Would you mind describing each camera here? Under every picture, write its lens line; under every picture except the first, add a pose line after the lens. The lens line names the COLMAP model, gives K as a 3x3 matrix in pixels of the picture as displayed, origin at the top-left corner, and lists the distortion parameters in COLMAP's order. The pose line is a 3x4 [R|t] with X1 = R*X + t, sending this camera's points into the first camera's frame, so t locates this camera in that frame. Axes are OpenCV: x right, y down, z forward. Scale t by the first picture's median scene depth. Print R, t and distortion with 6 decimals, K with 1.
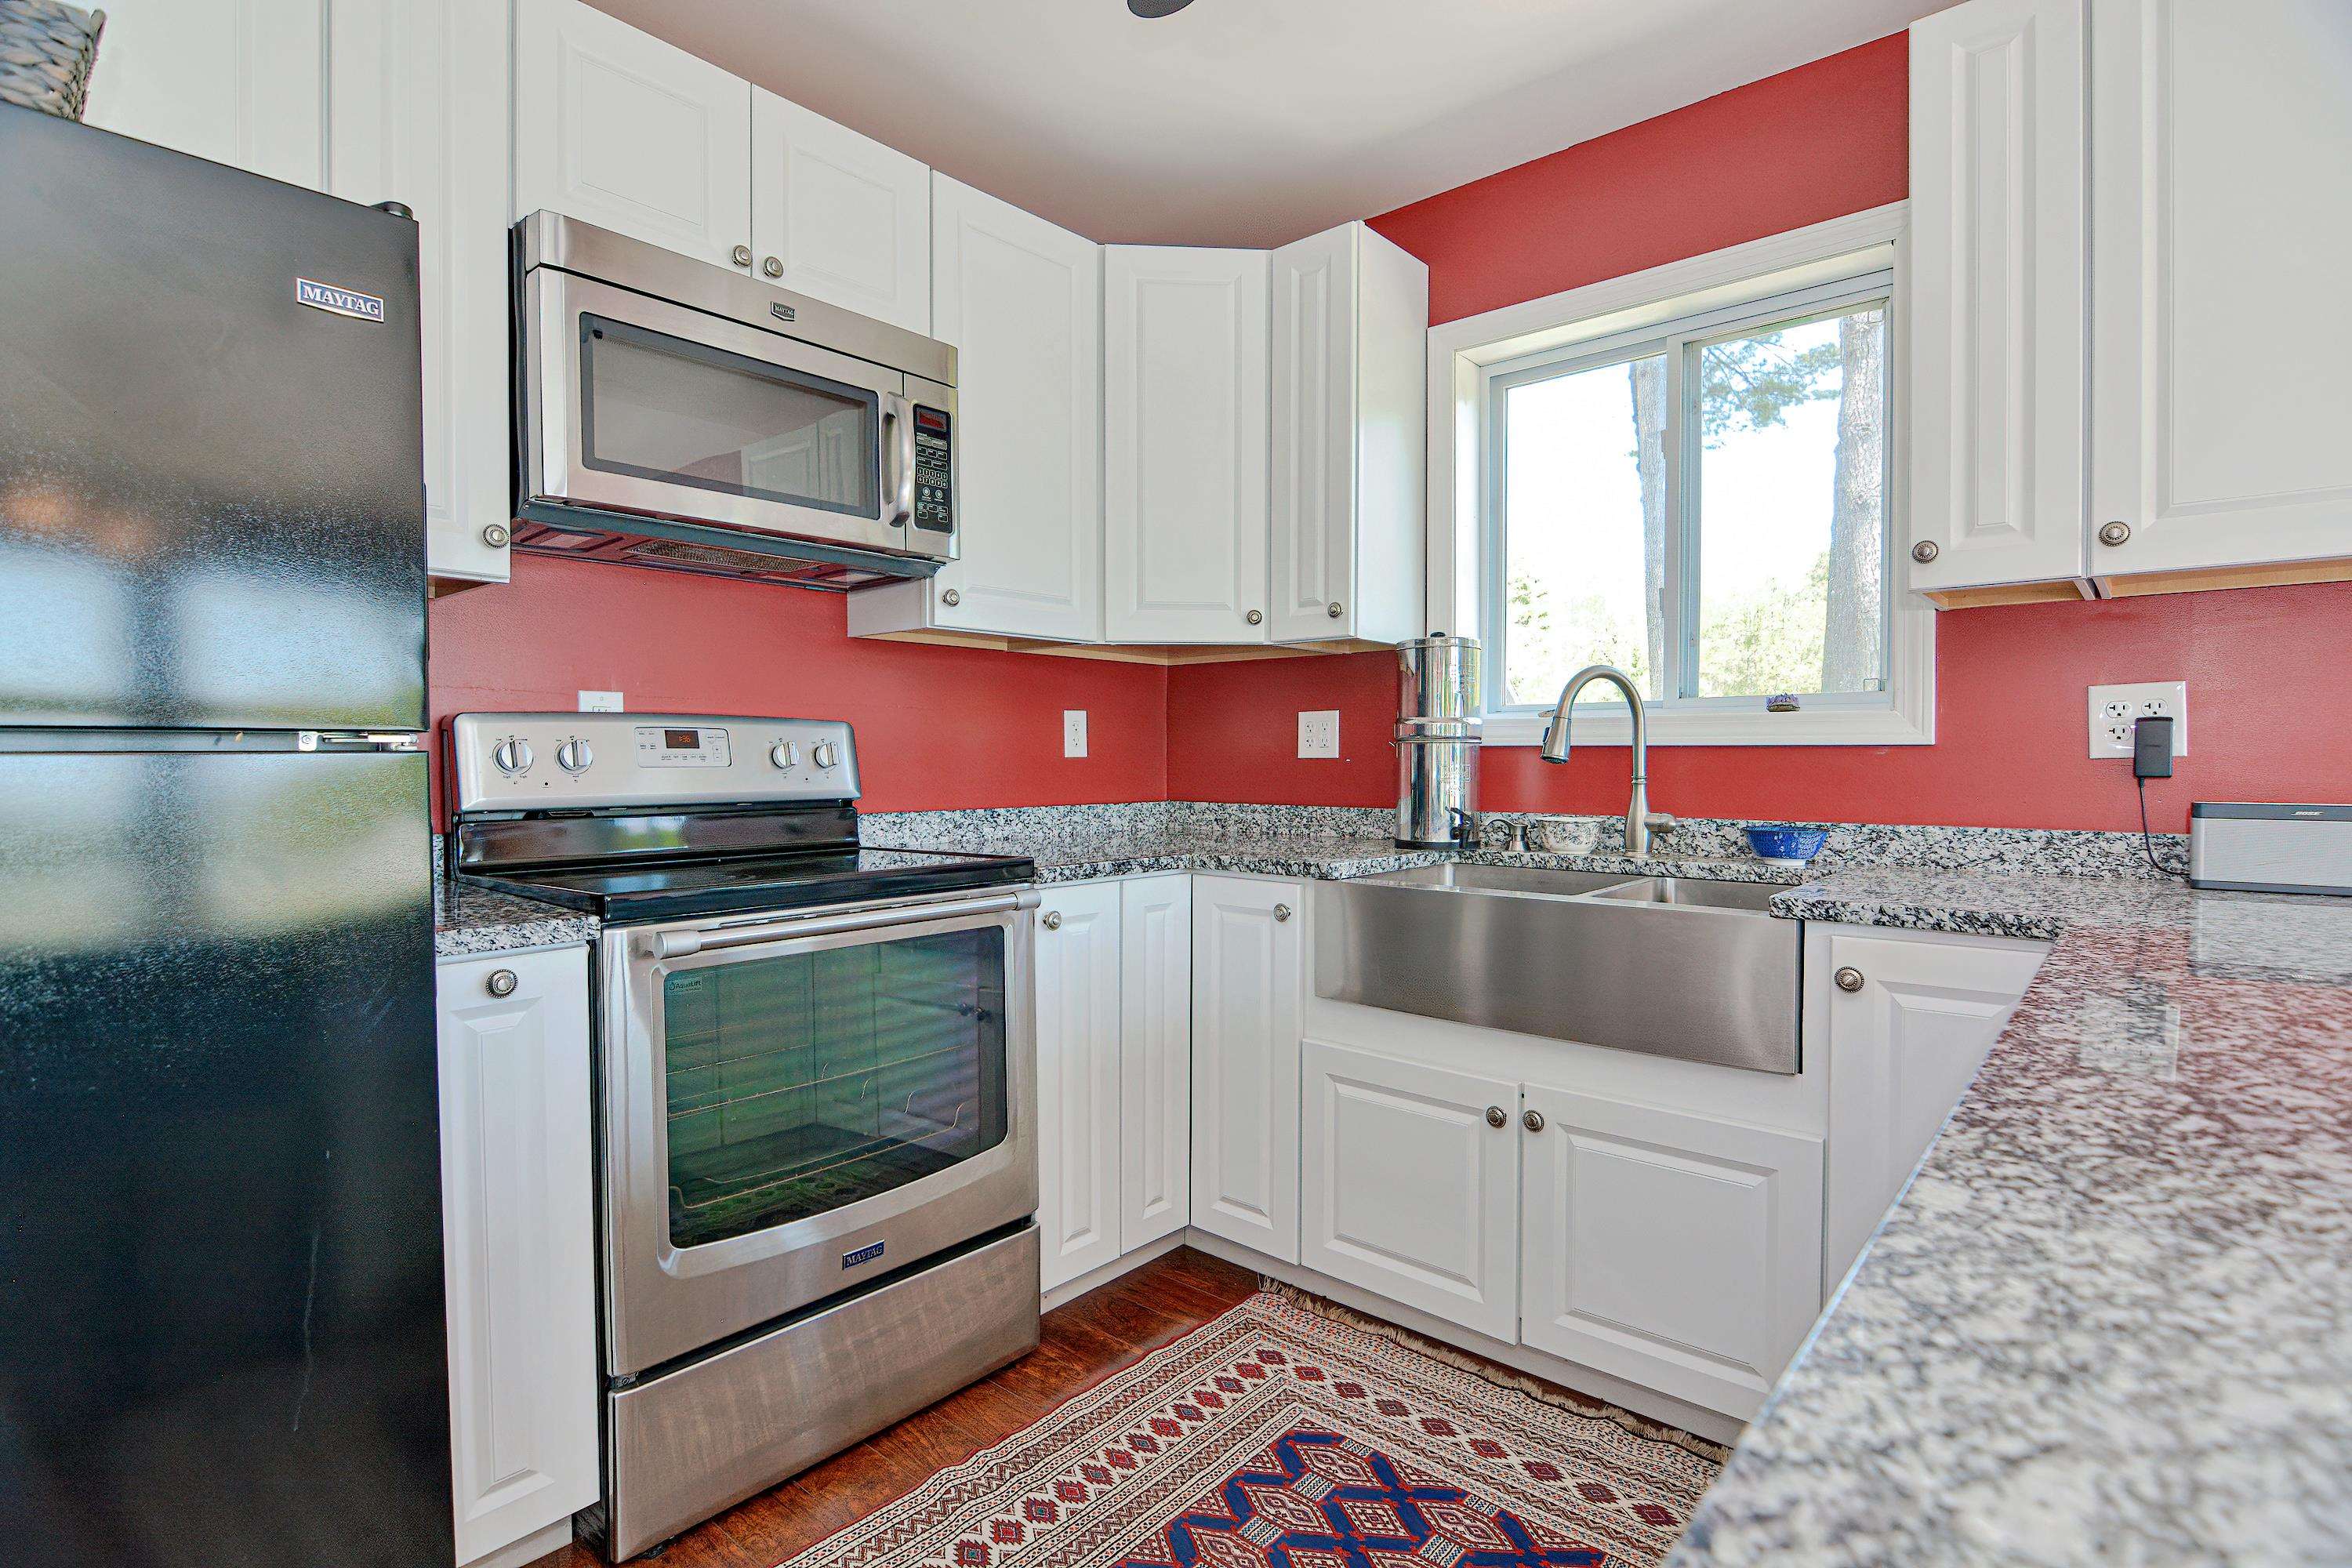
lens RADIAL K [[1139.5, 0, 1166.8], [0, 1139.5, 780.2], [0, 0, 1]] dist [0.003575, -0.009426]
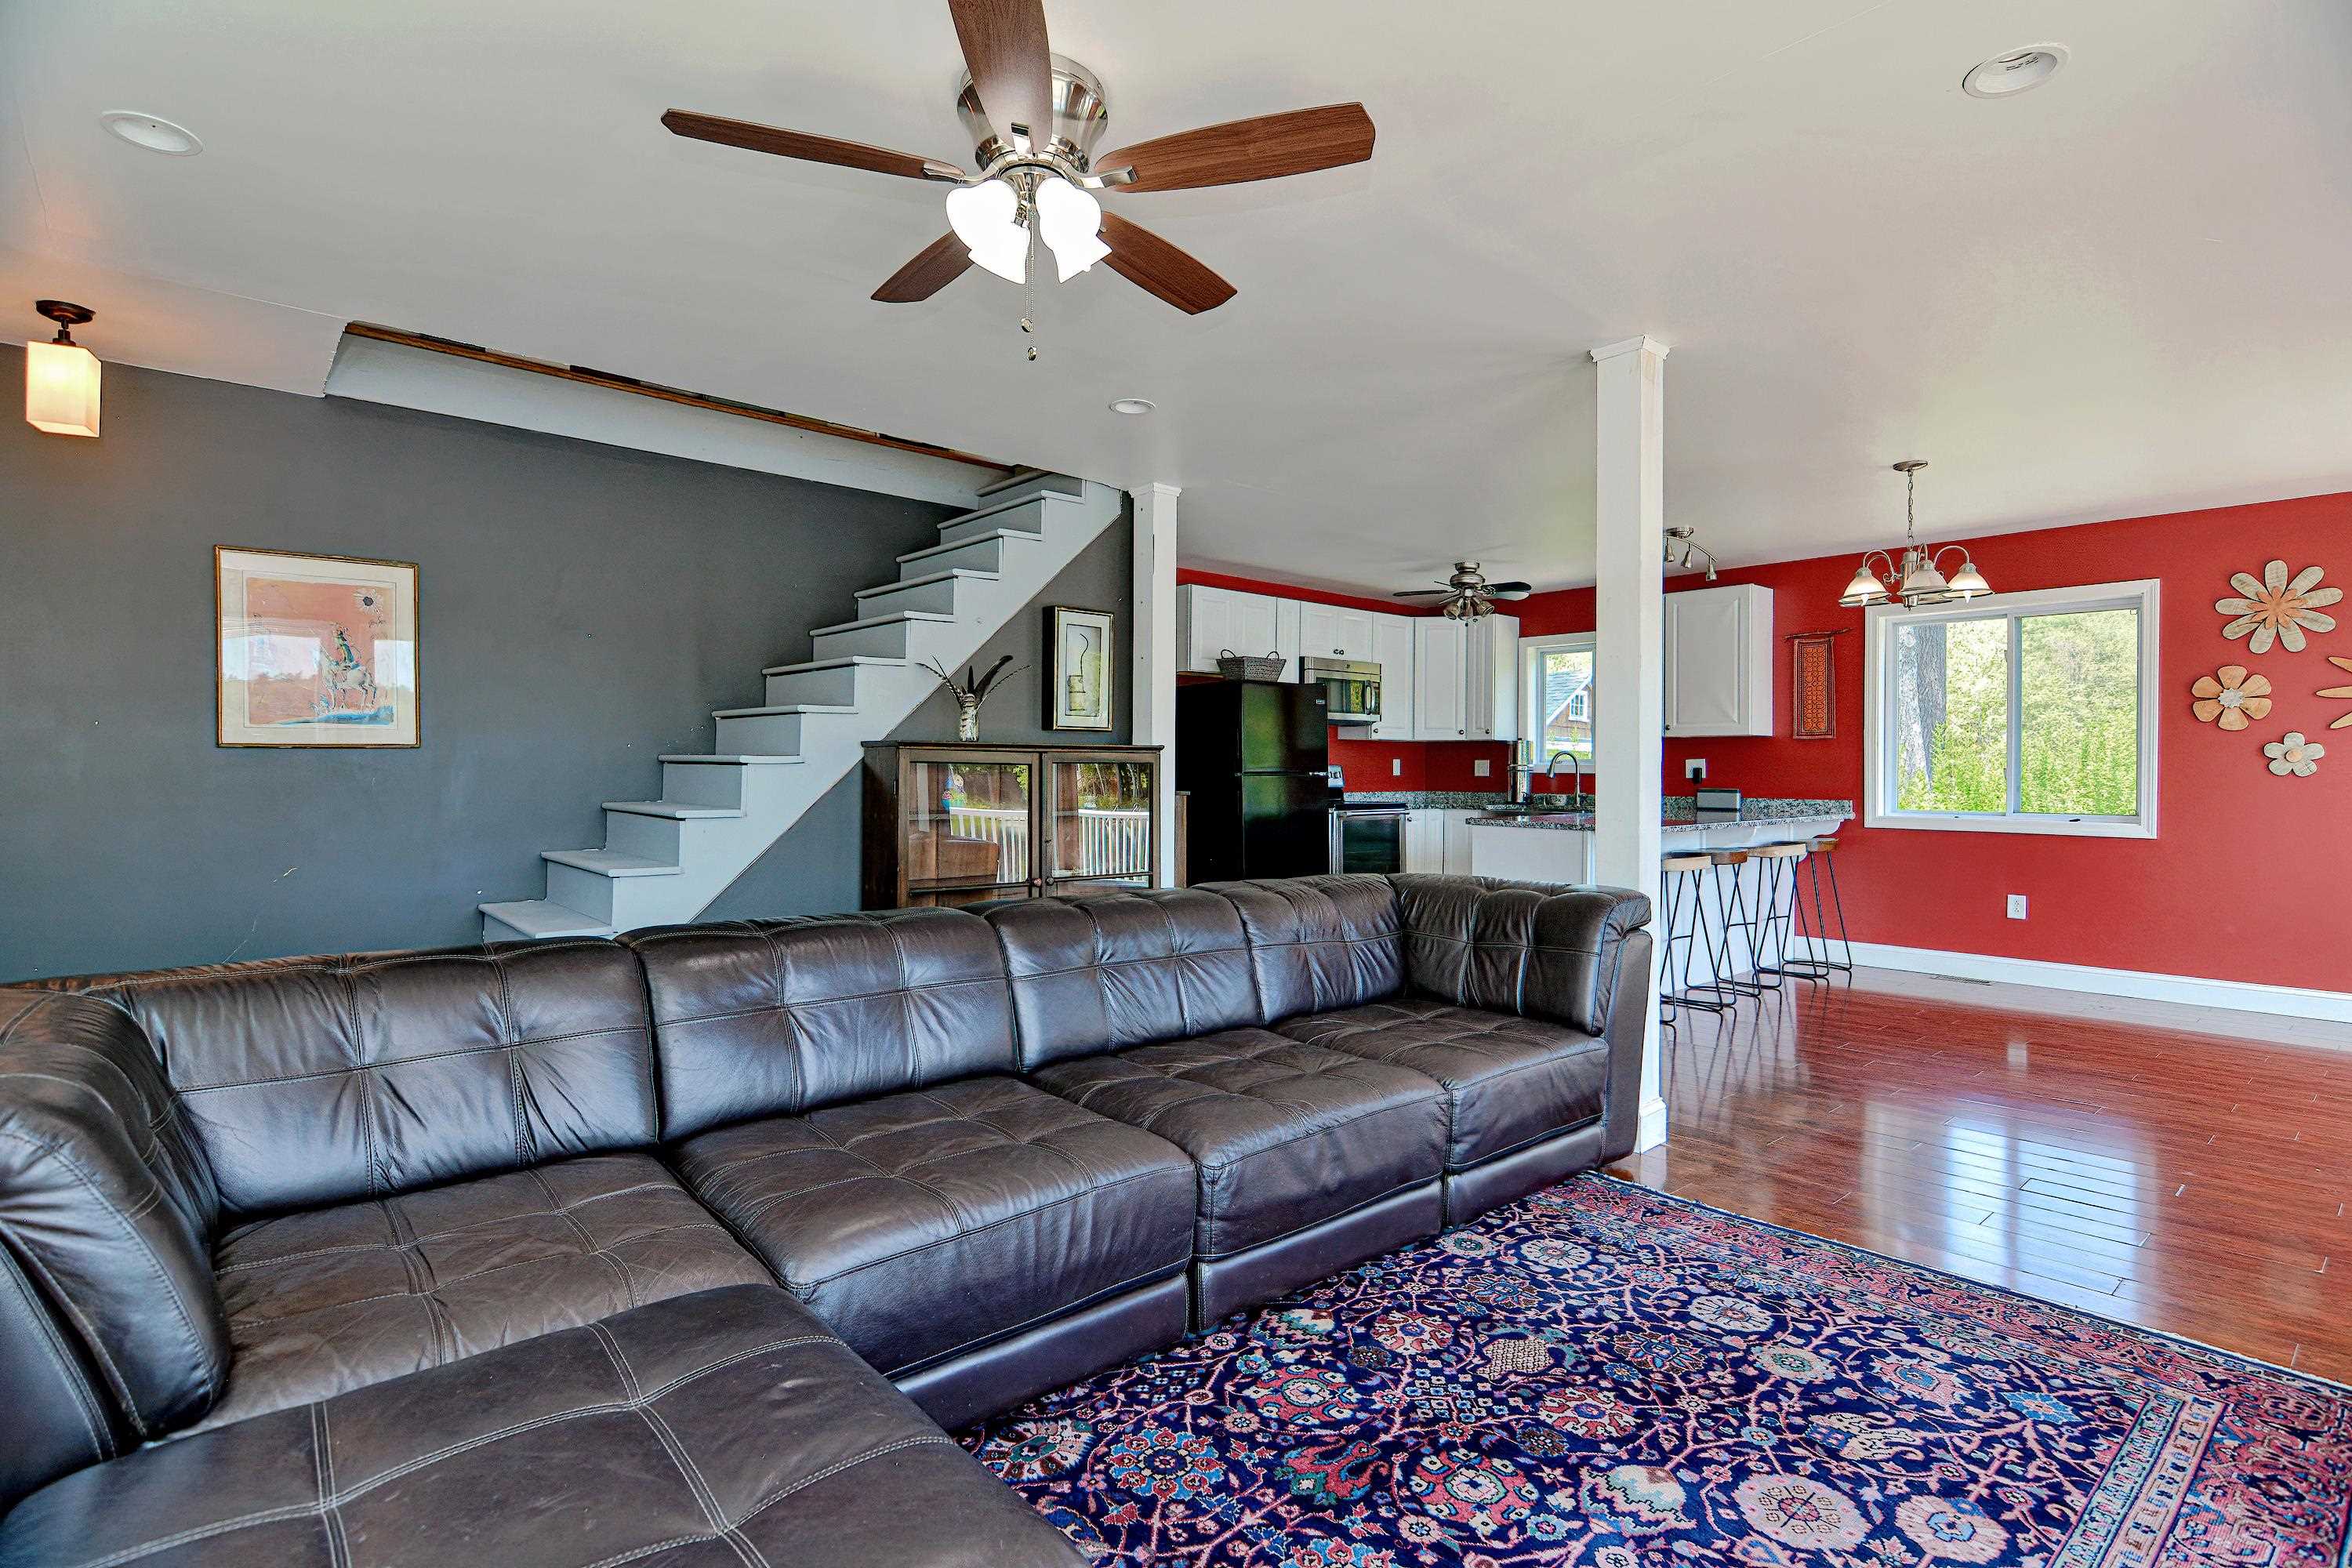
lens RADIAL K [[1139.5, 0, 1160.9], [0, 1139.5, 794.2], [0, 0, 1]] dist [0.003575, -0.009426]
pose [[0.991145, 0.007882, -0.132551, -0.408414], [-0.007728, 0.999969, 0.001675, 0.039040], [0.132560, -0.000636, 0.991175, -2.778695]]
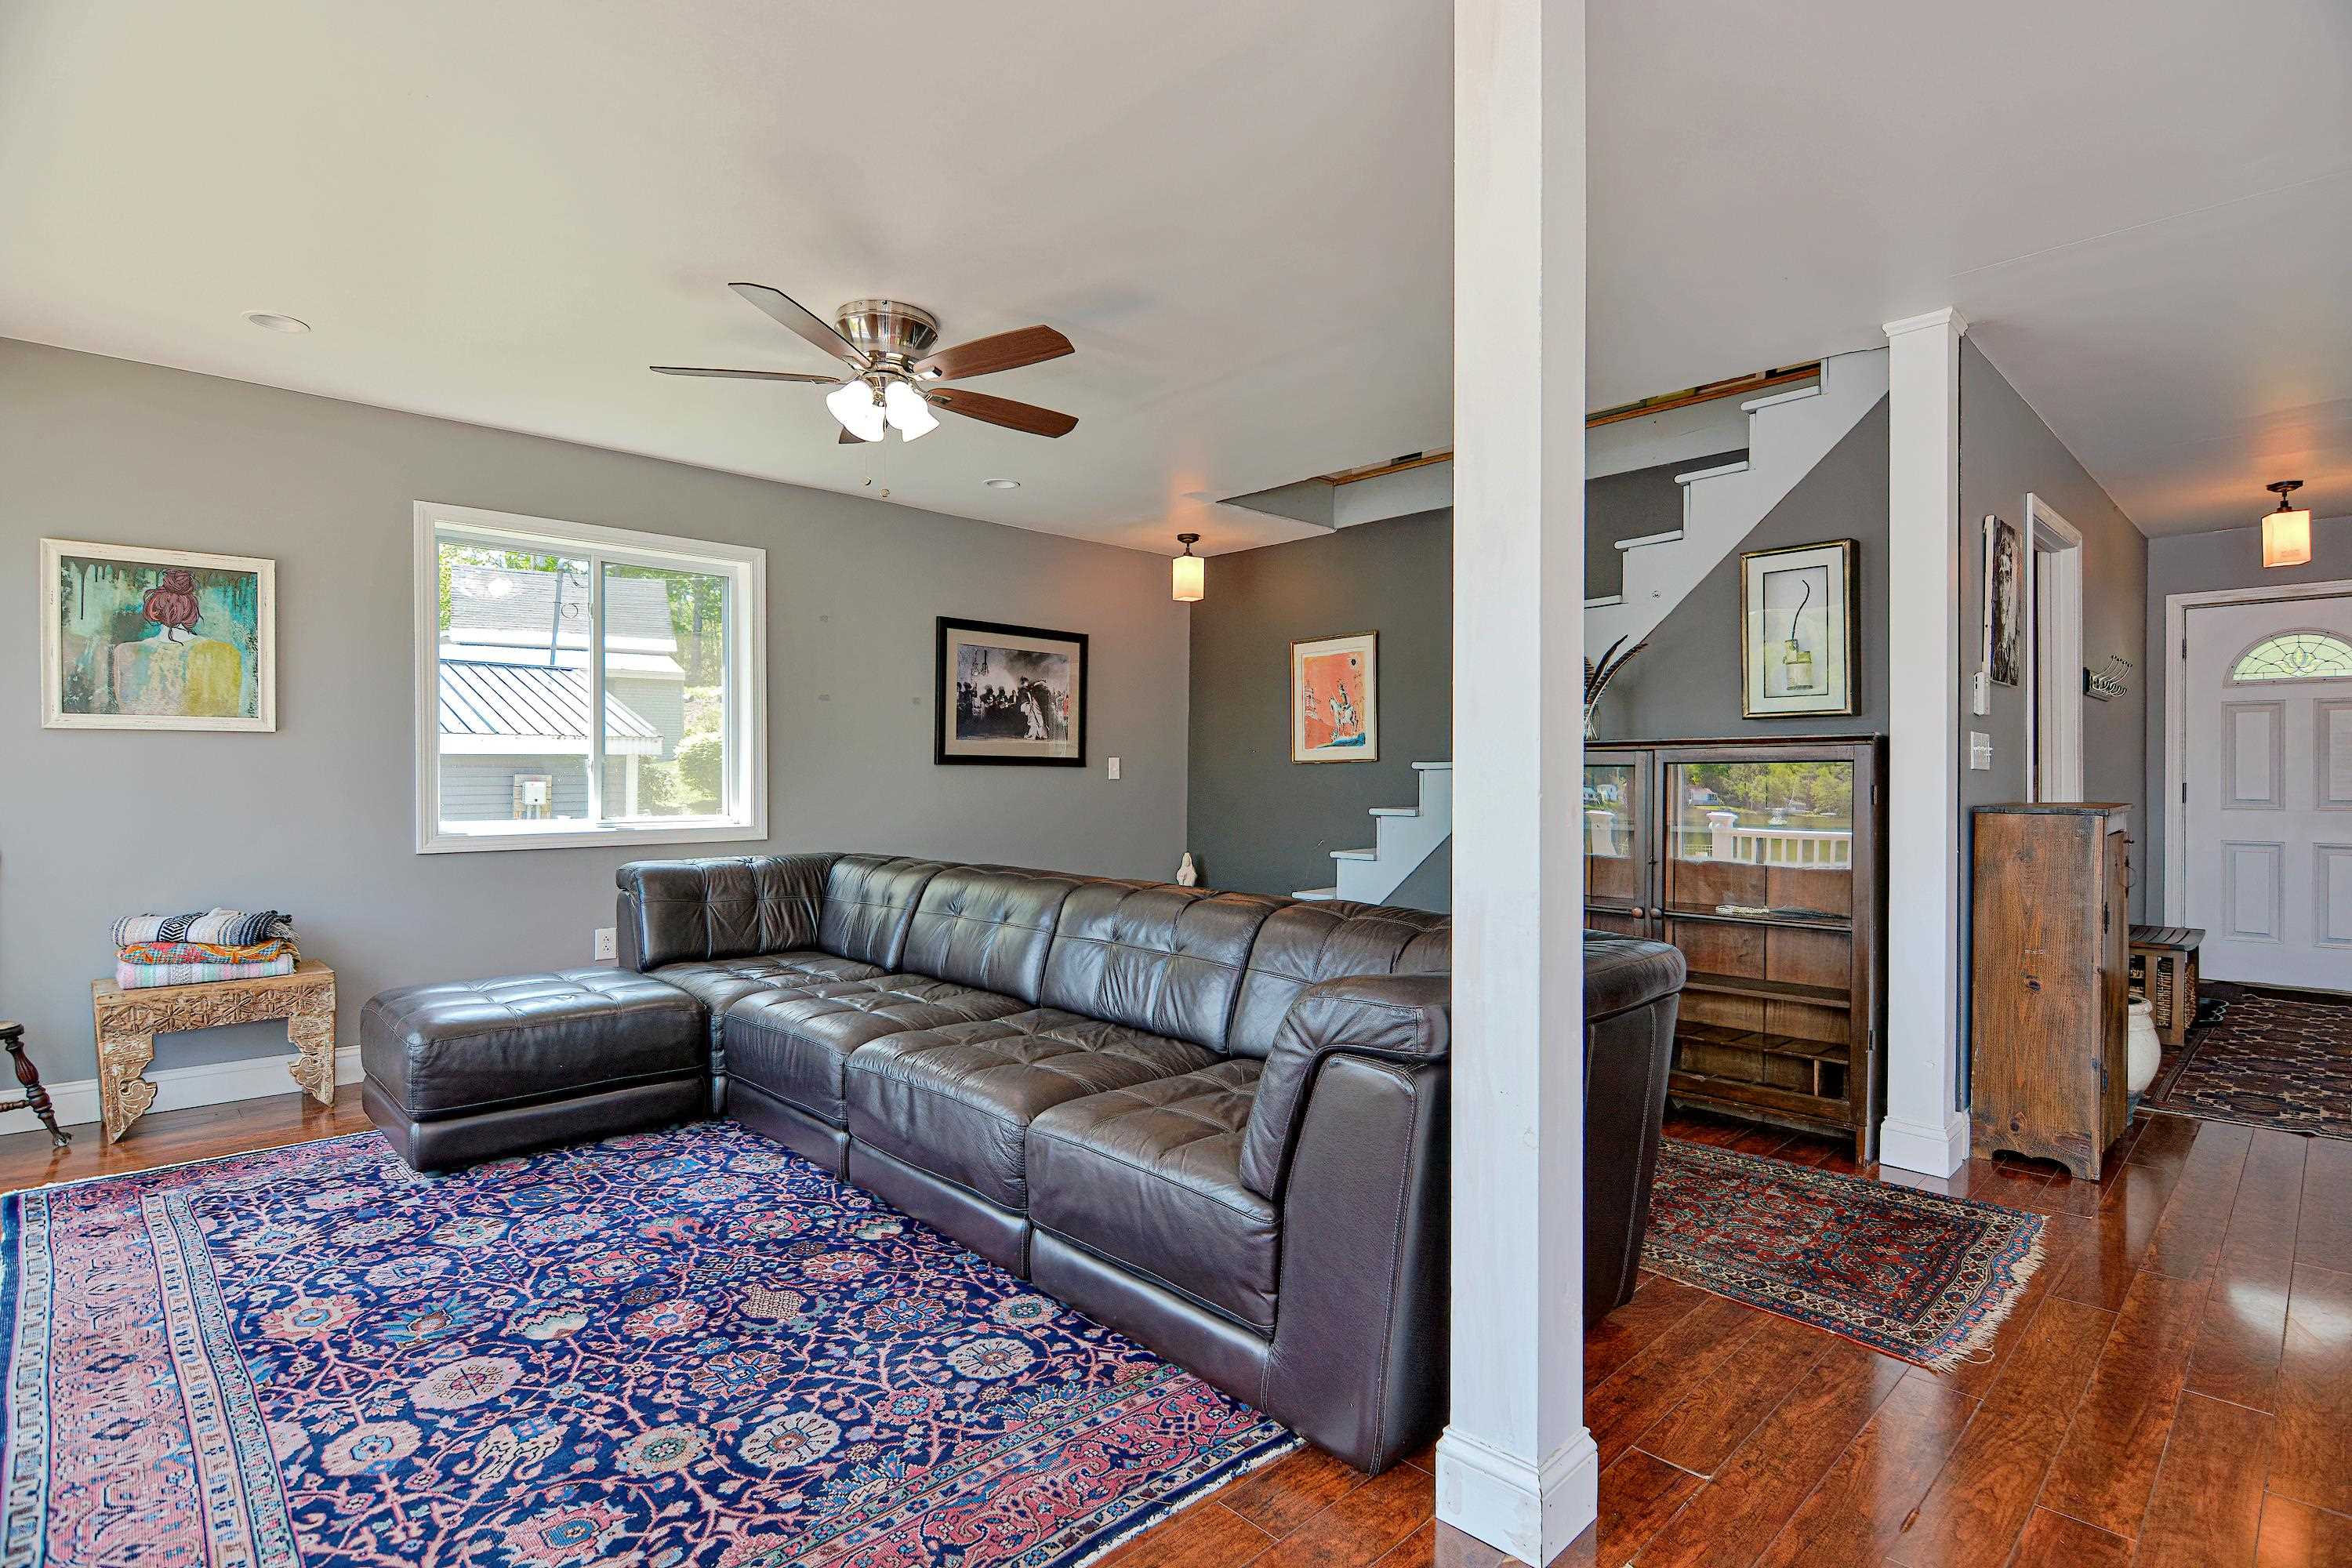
lens RADIAL K [[1139.5, 0, 1180.7], [0, 1139.5, 782.4], [0, 0, 1]] dist [0.003575, -0.009426]
pose [[-0.077614, 0.003034, -0.996979, 0.857180], [-0.021370, 0.999761, 0.004706, 0.021821], [0.996754, 0.021671, -0.077530, -1.243080]]
